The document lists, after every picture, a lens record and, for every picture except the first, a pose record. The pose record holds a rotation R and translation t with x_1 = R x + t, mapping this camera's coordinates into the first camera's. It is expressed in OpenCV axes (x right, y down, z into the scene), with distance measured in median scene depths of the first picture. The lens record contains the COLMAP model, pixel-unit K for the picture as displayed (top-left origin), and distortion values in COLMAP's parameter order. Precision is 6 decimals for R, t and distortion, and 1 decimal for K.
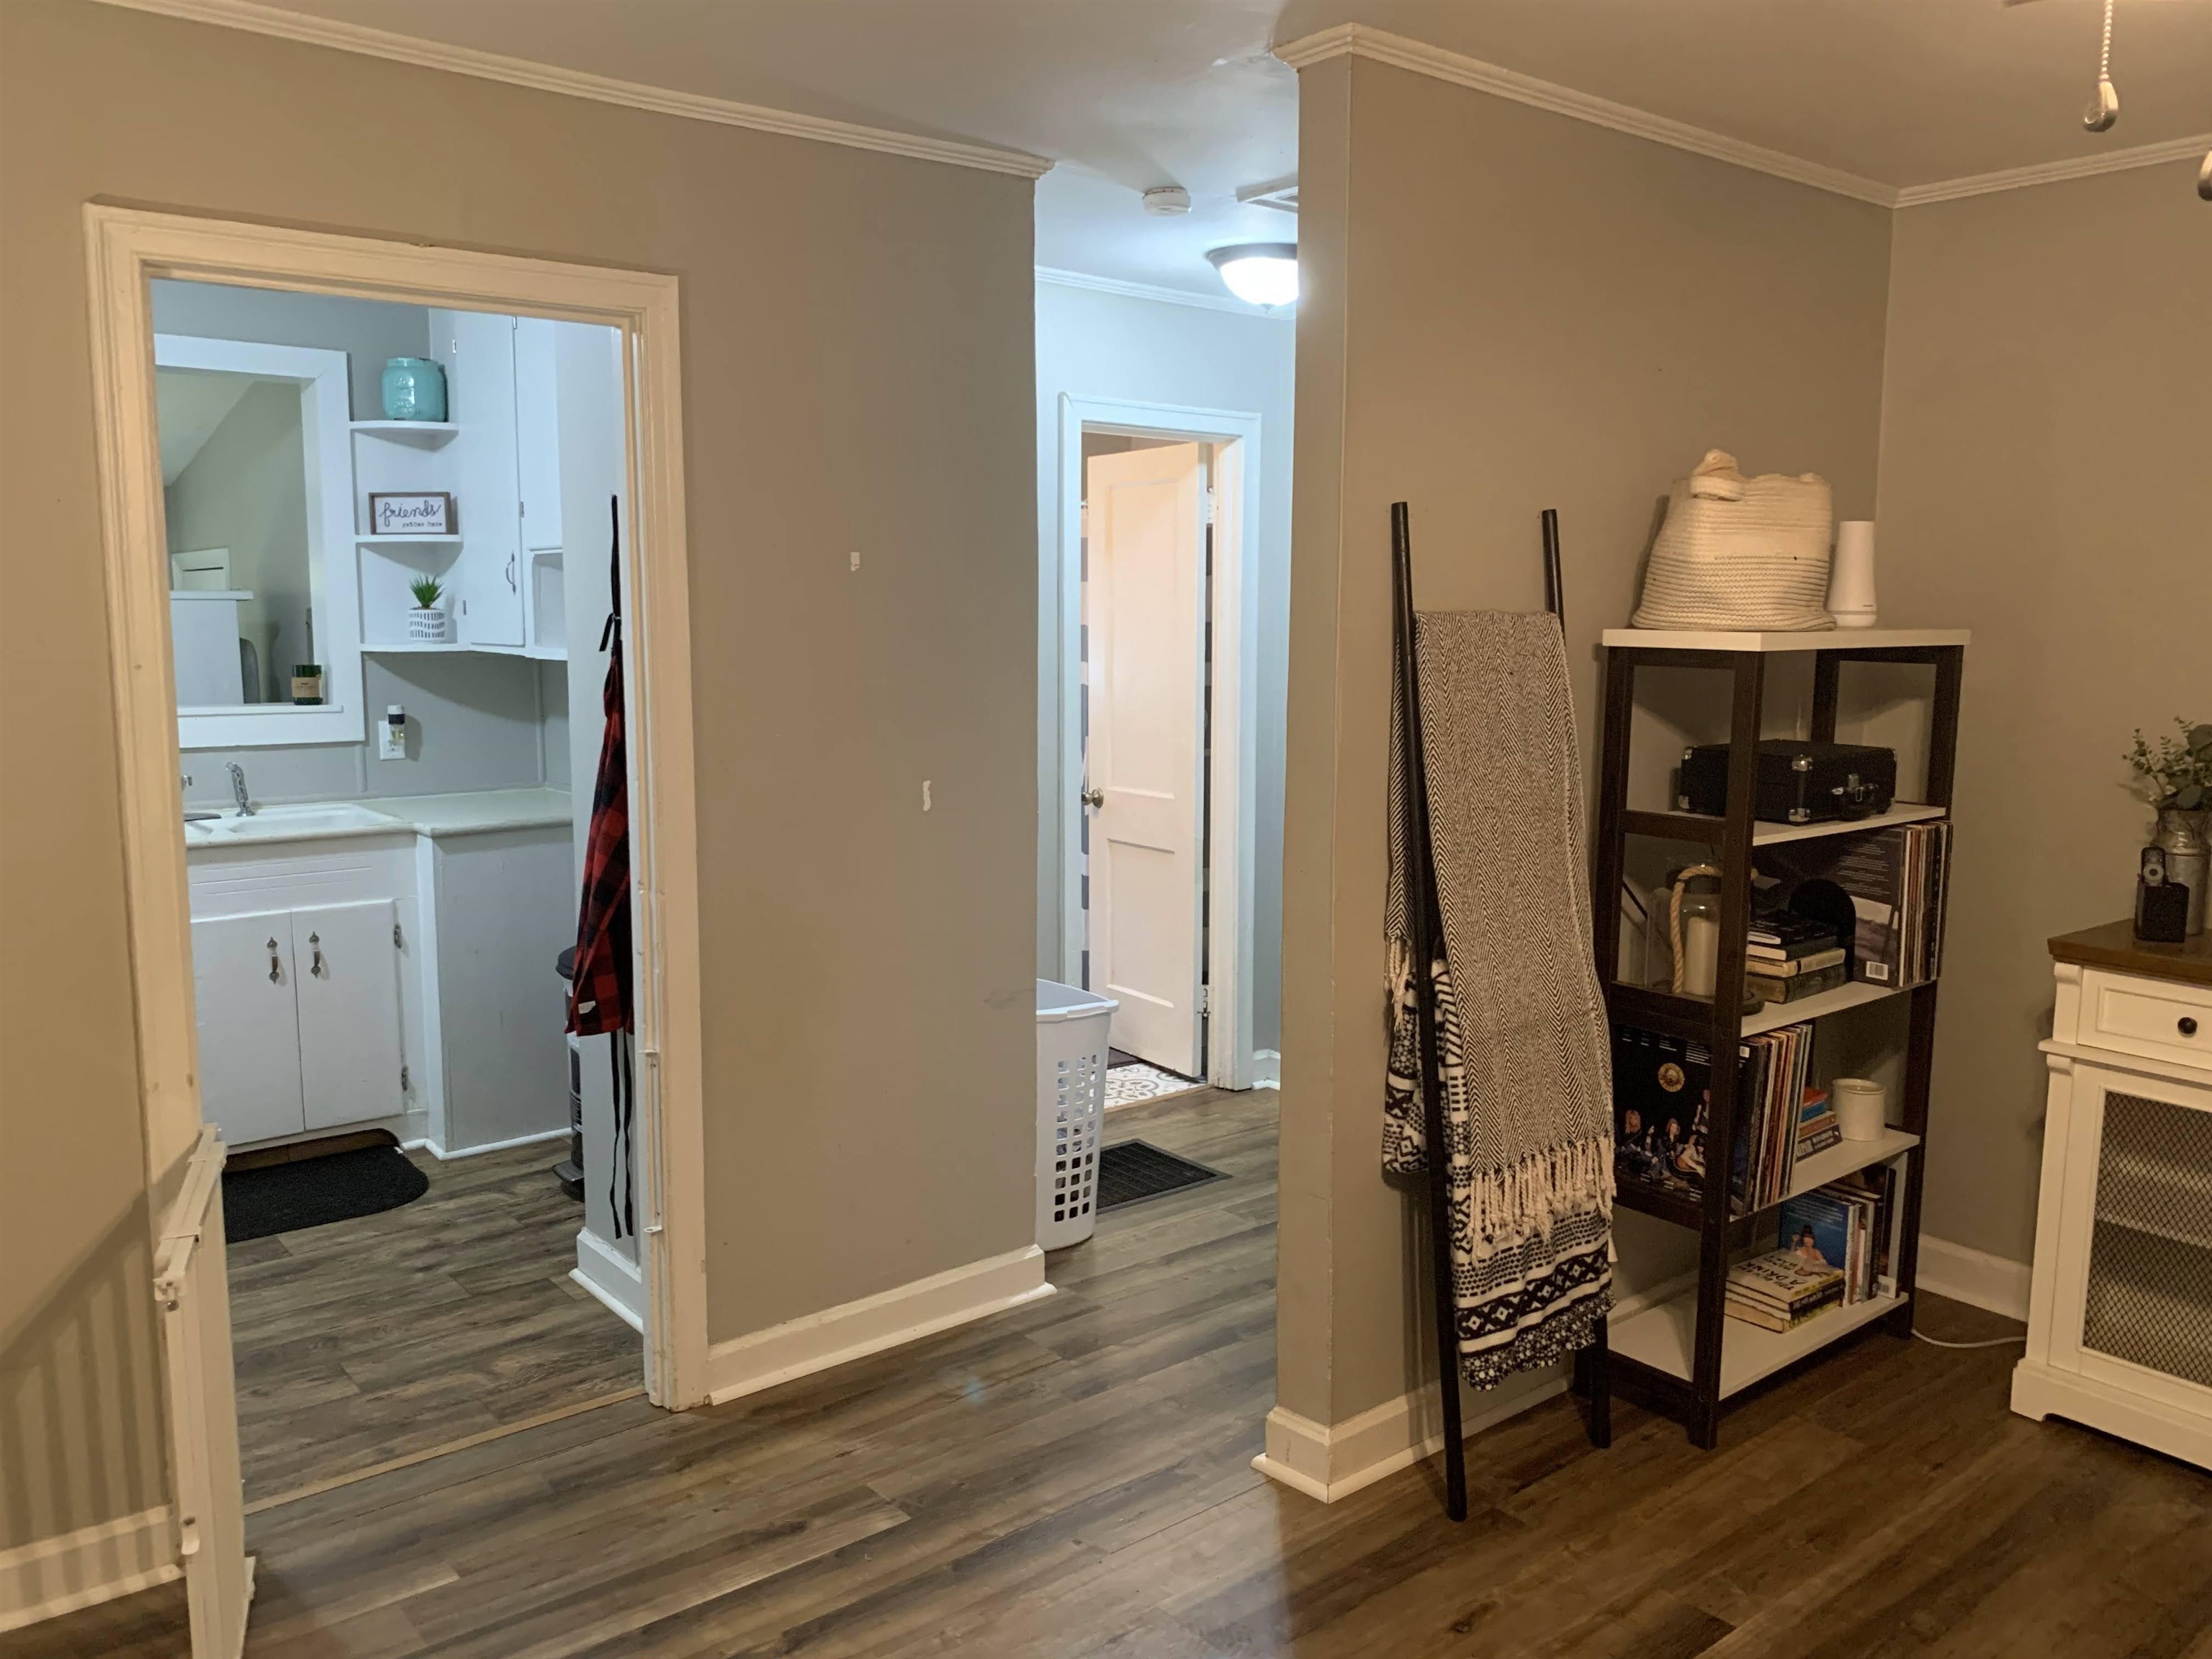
lens RADIAL K [[1714.0, 0, 1124.1], [0, 1714.0, 828.4], [0, 0, 1]] dist [0.015665, -0.026146]
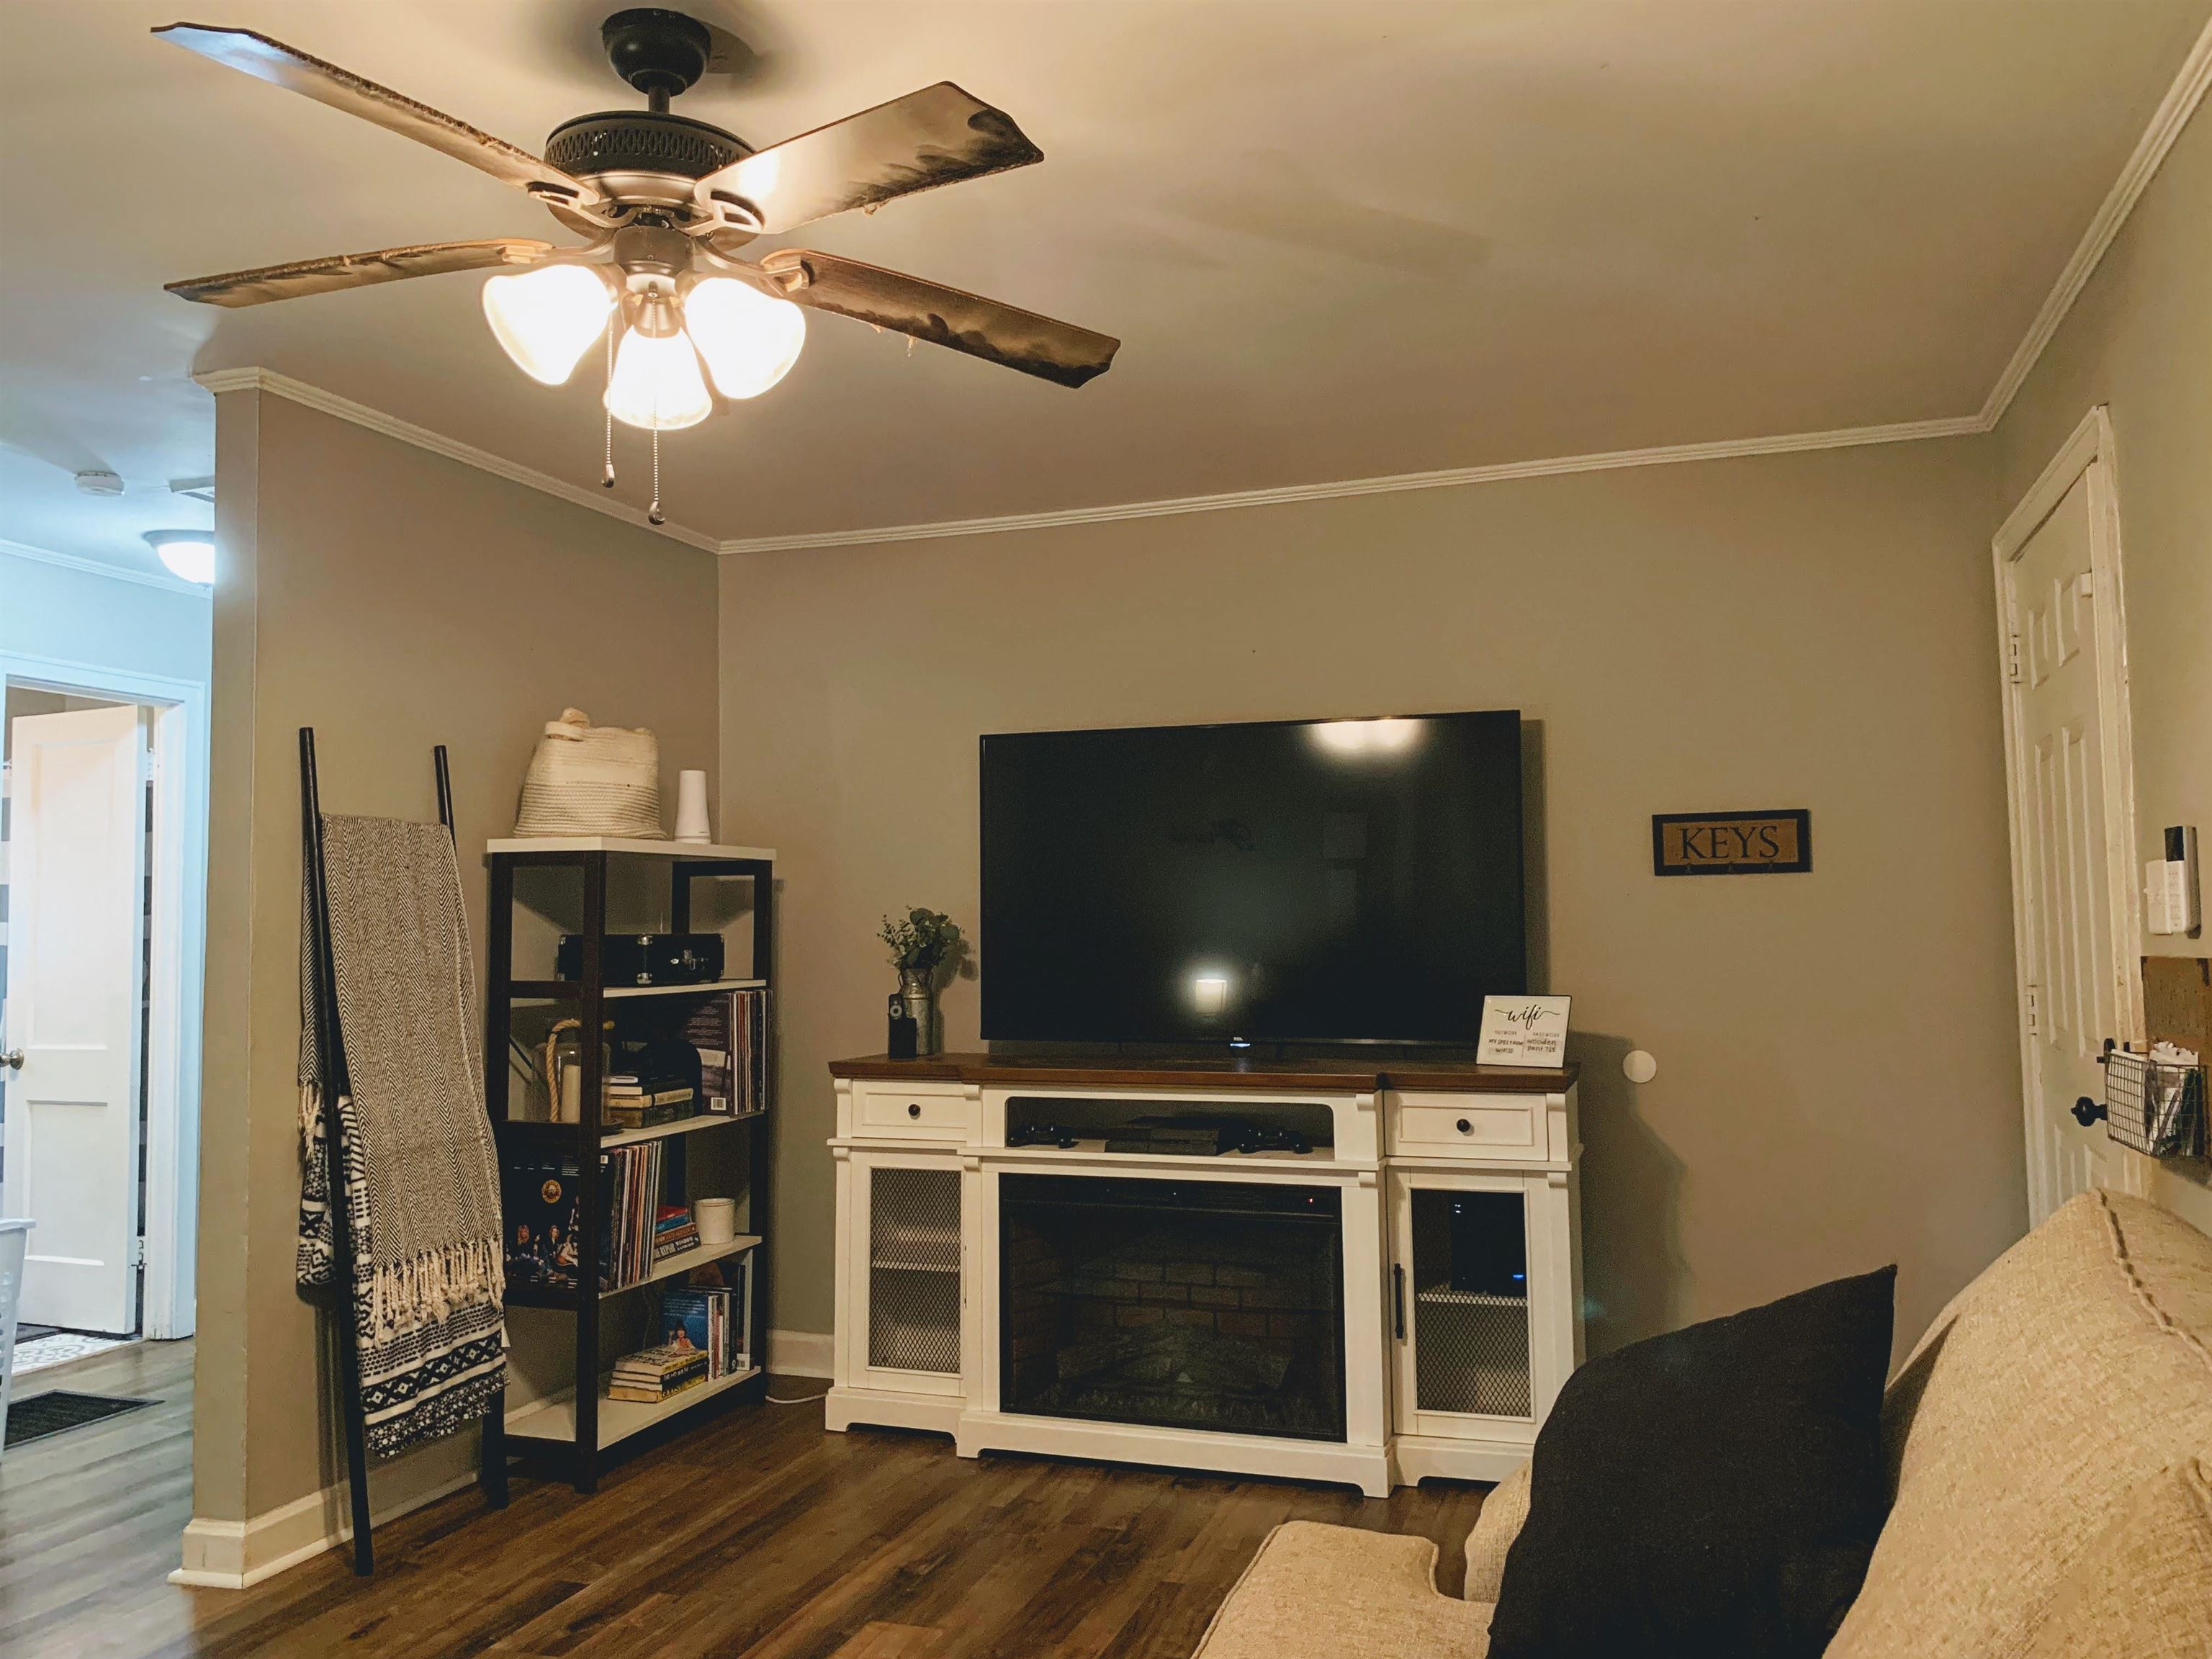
lens RADIAL K [[1714.0, 0, 1110.7], [0, 1714.0, 816.5], [0, 0, 1]] dist [0.015665, -0.026146]
pose [[0.853528, 0.018416, 0.520721, 0.008137], [0.083700, 0.981551, -0.171910, 0.128222], [-0.514280, 0.190314, 0.836240, -0.317898]]
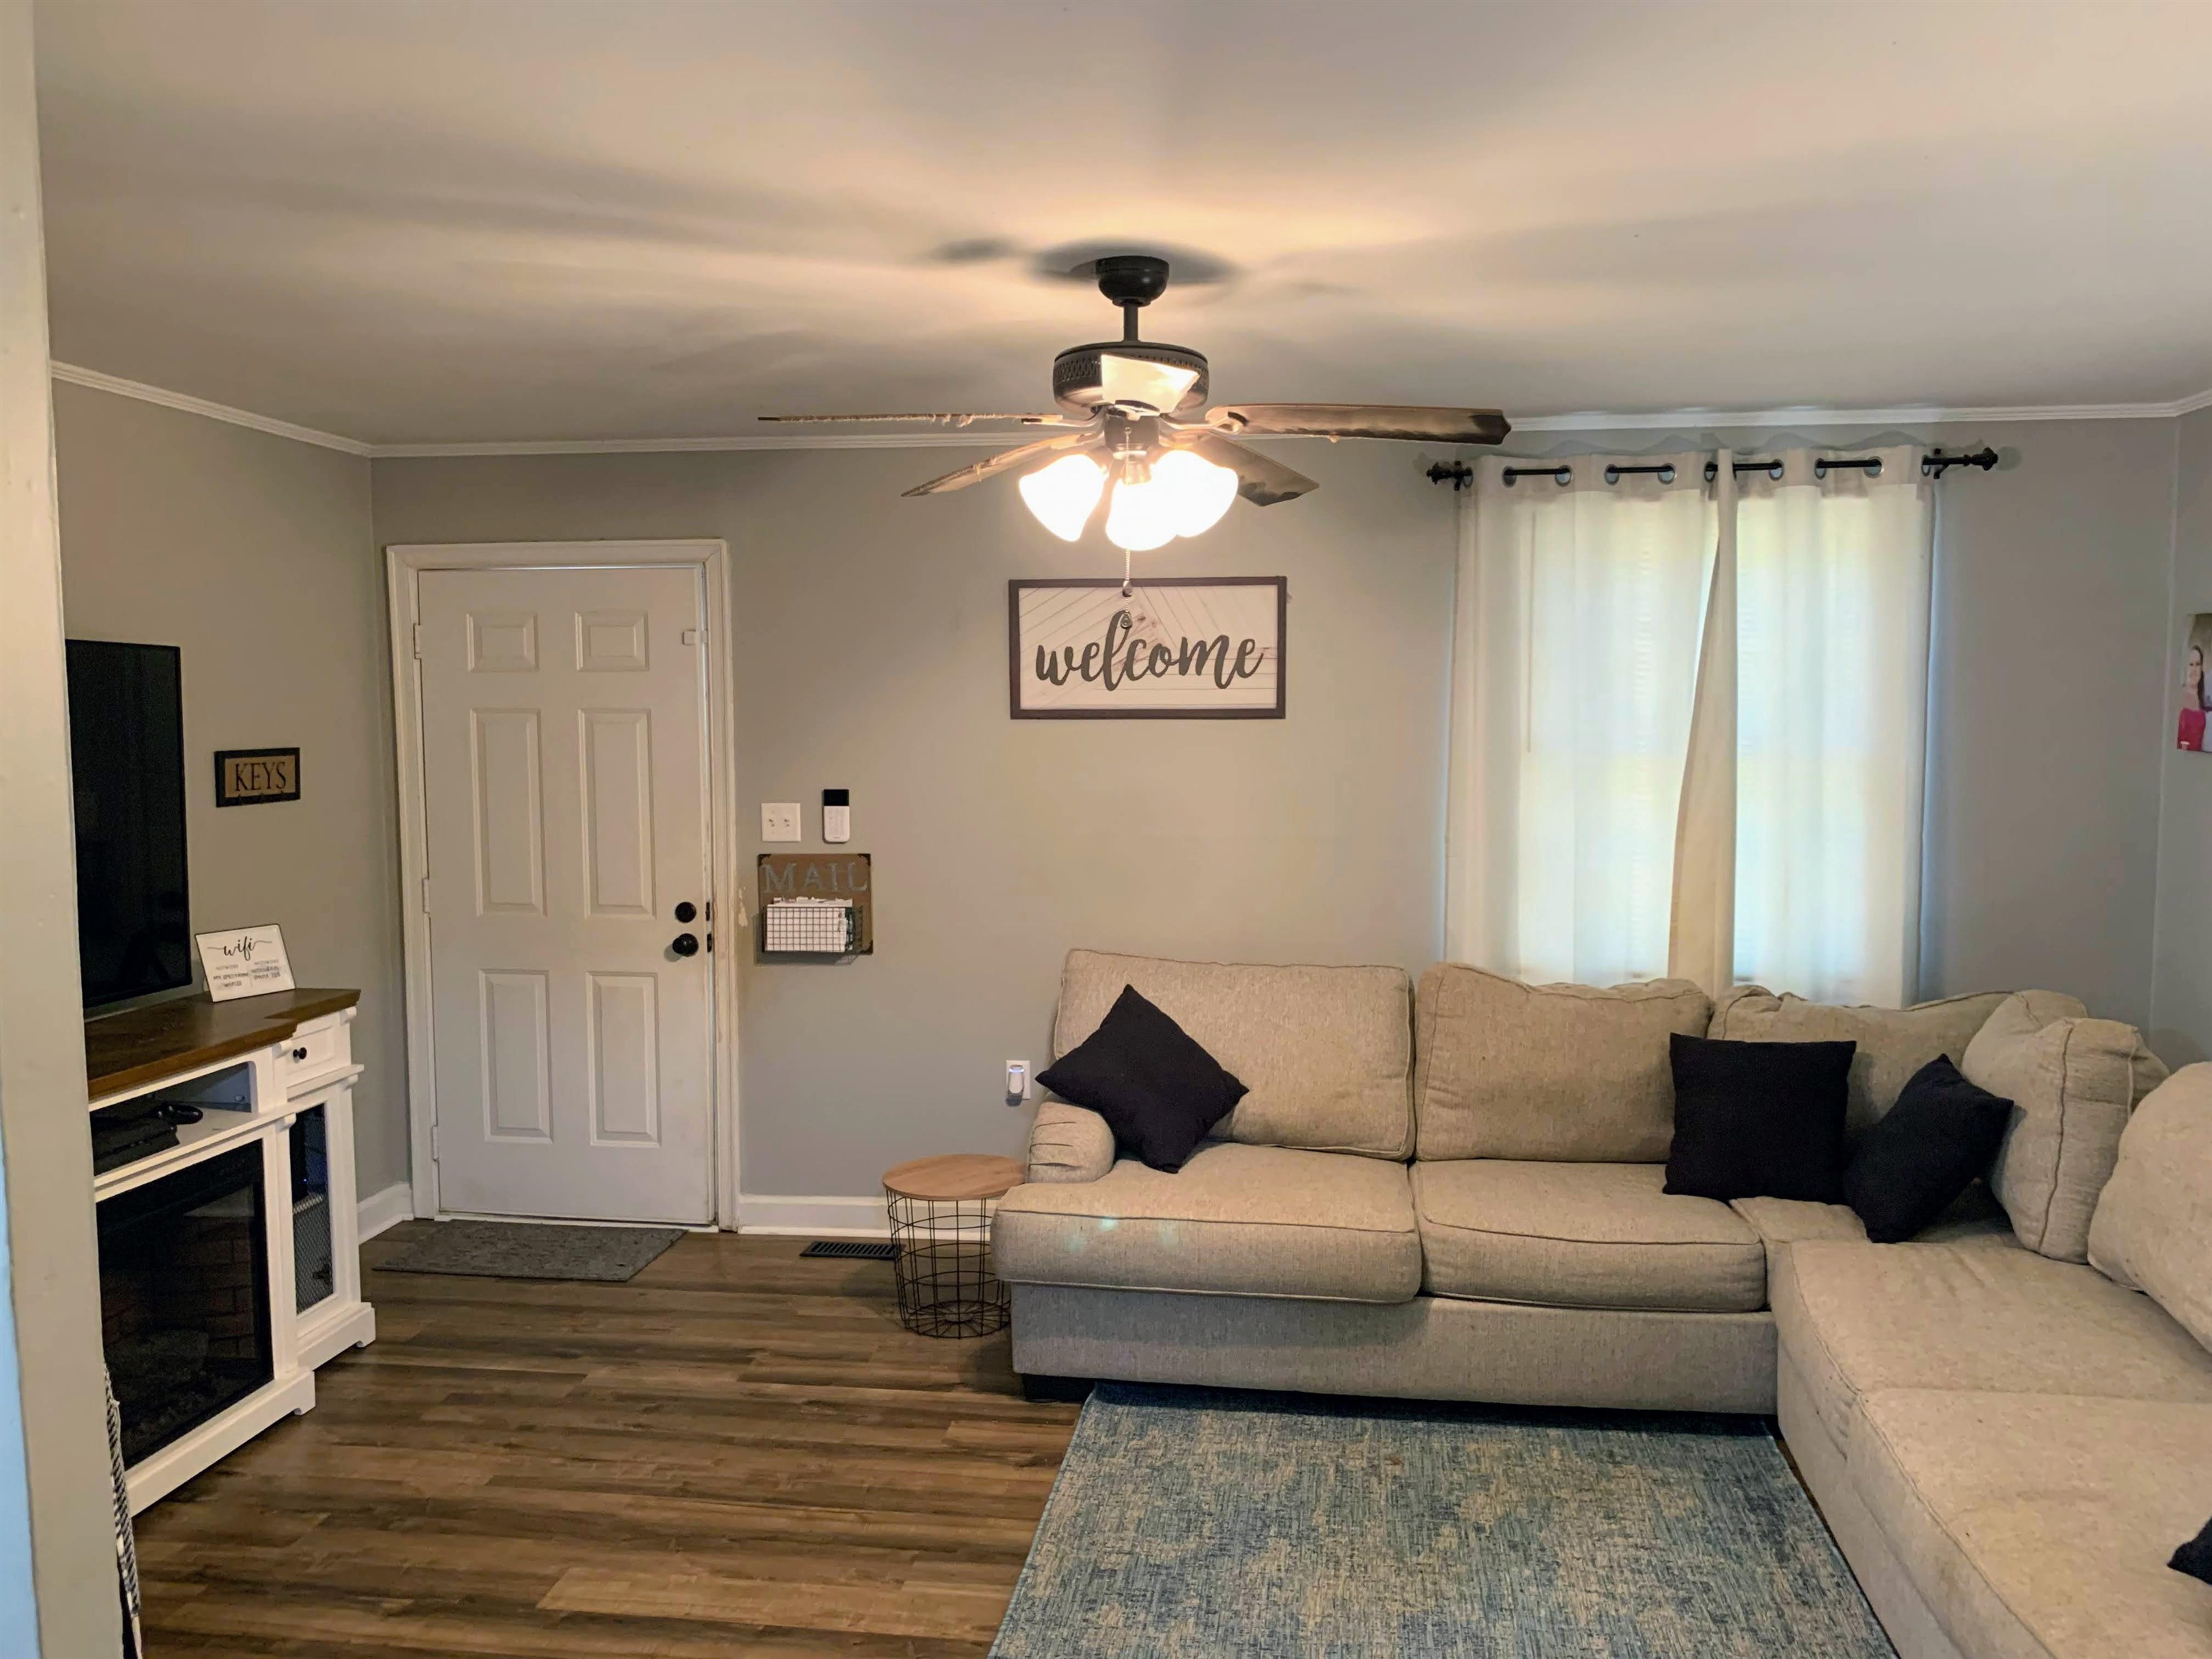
lens RADIAL K [[1714.0, 0, 1095.5], [0, 1714.0, 915.4], [0, 0, 1]] dist [0.015665, -0.026146]
pose [[-0.687870, -0.081818, 0.721208, -0.464498], [0.096588, 0.974472, 0.202672, -0.143250], [-0.719379, 0.209072, -0.662407, 0.985763]]
